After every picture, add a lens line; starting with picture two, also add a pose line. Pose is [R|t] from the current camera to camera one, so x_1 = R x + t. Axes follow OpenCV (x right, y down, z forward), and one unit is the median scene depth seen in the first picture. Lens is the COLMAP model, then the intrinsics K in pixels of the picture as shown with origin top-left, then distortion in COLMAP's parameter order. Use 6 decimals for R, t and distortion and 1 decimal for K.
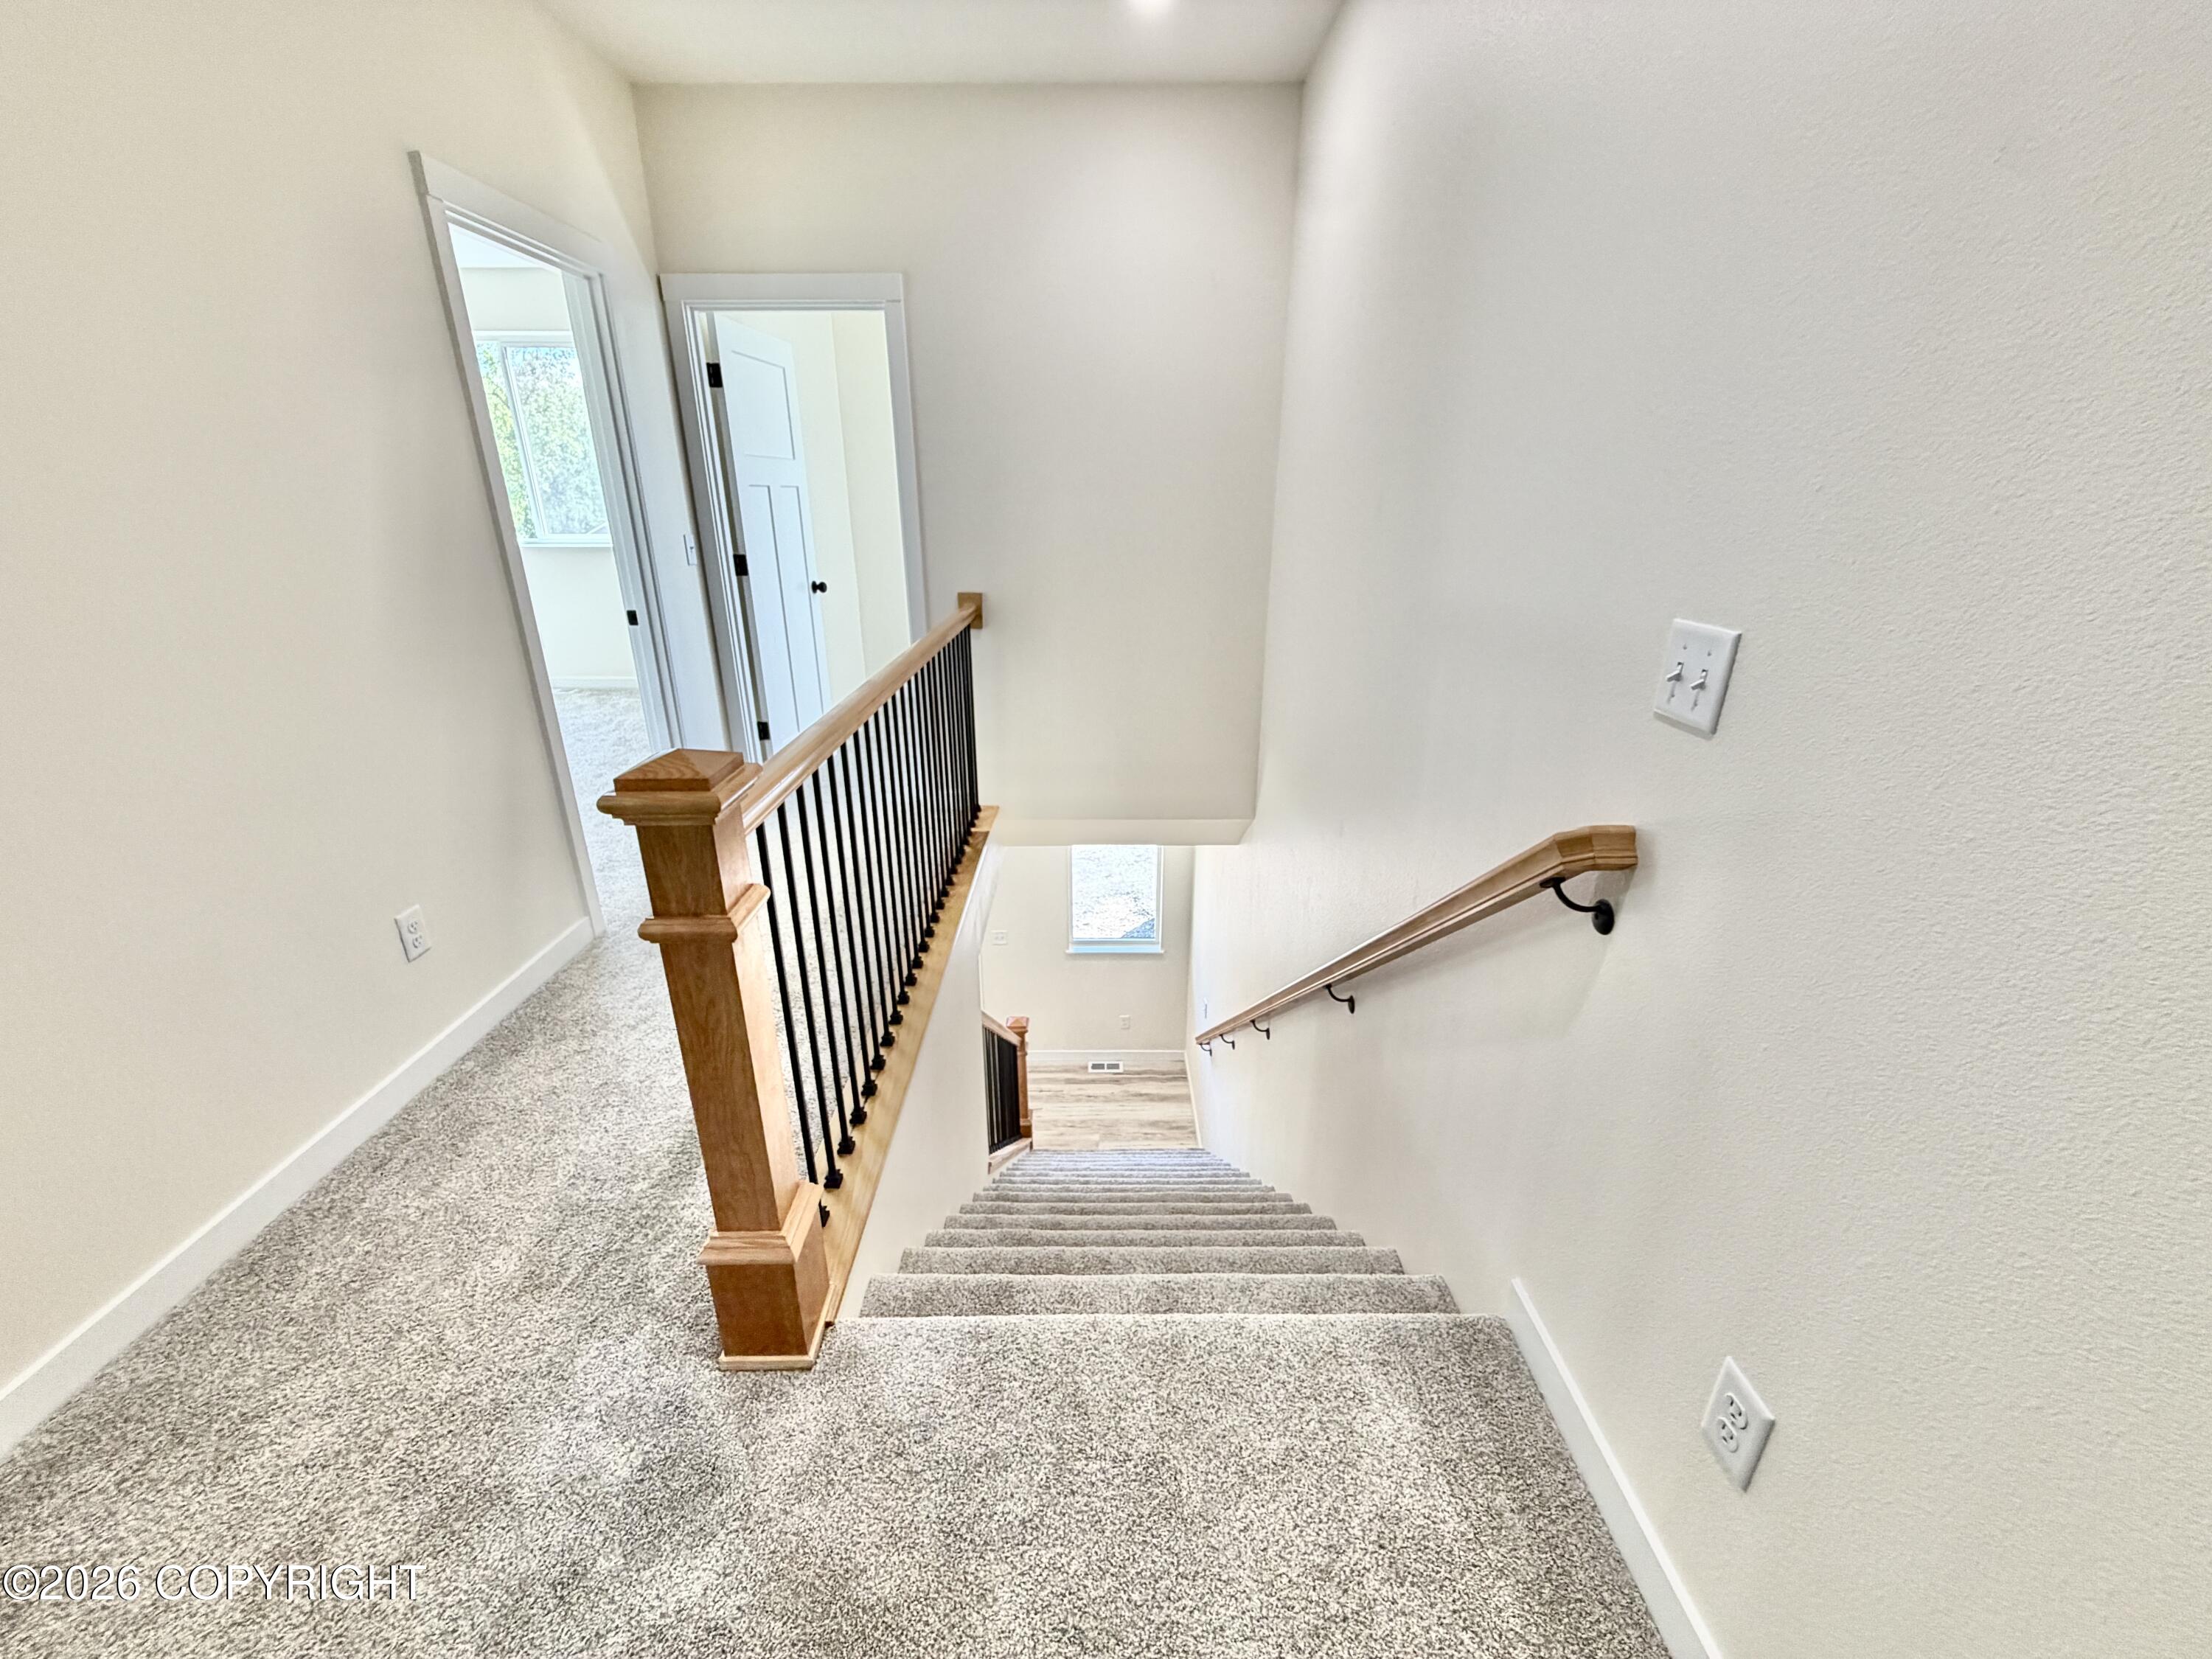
lens RADIAL K [[887.1, 0, 1108.5], [0, 887.1, 838.1], [0, 0, 1]] dist [-0.000185, 0.000077]
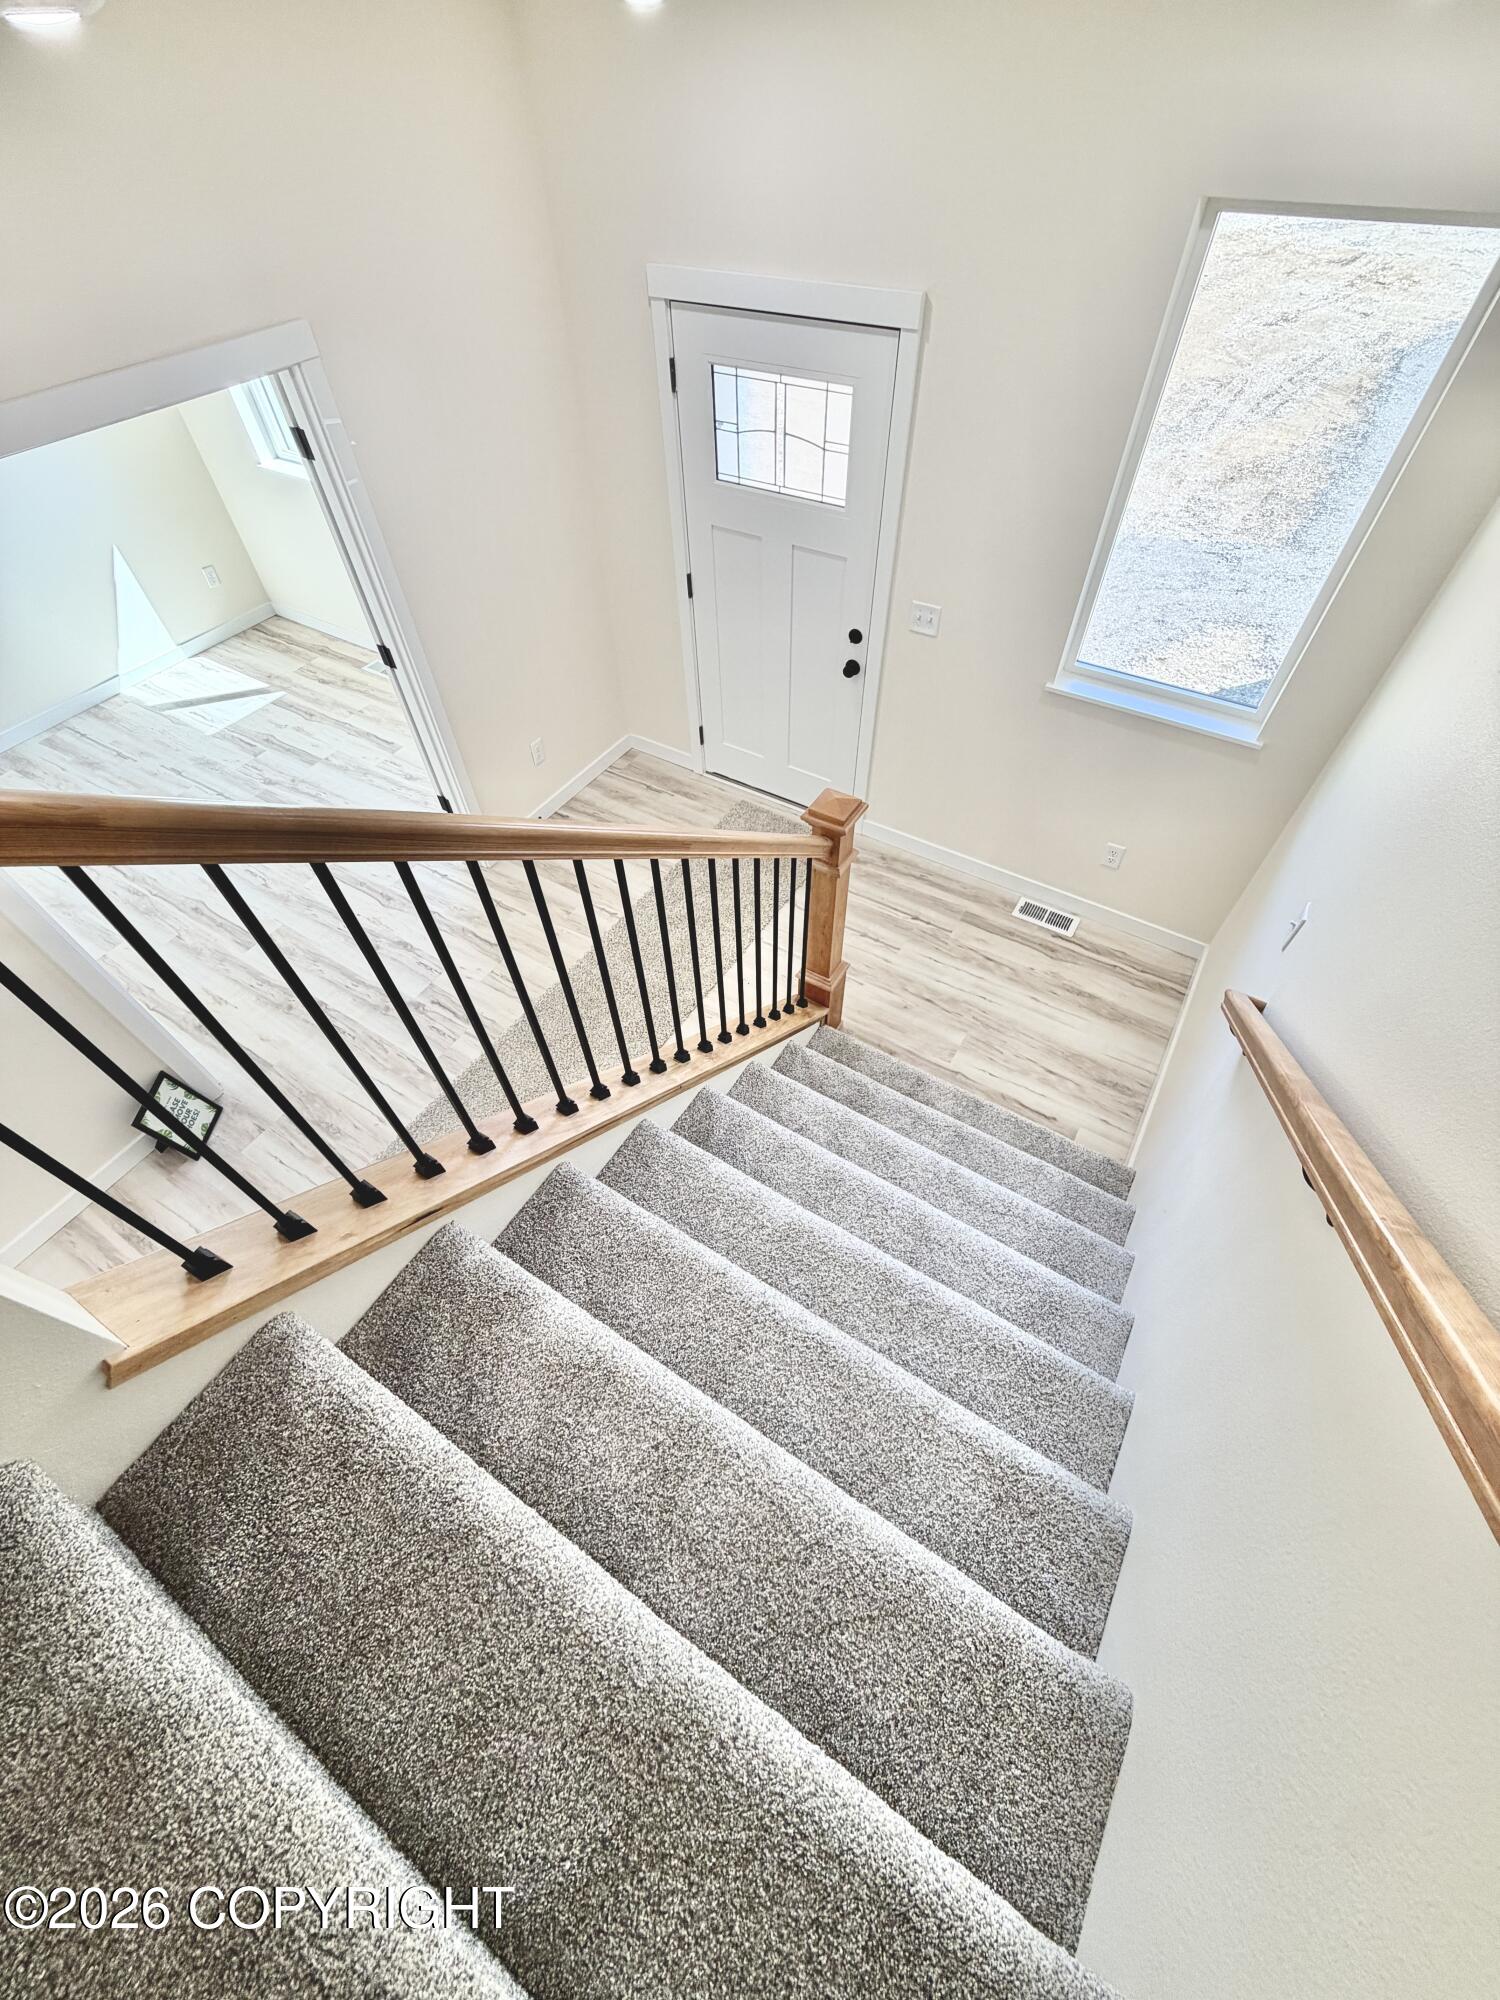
lens RADIAL K [[802.1, 0, 748.5], [0, 802.1, 993.0], [0, 0, 1]] dist [-0.000185, 0.000077]
pose [[0.841953, 0.412628, -0.347640, 0.037955], [-0.180267, 0.822417, 0.539568, 0.062100], [0.508546, -0.391623, 0.766820, 0.539033]]
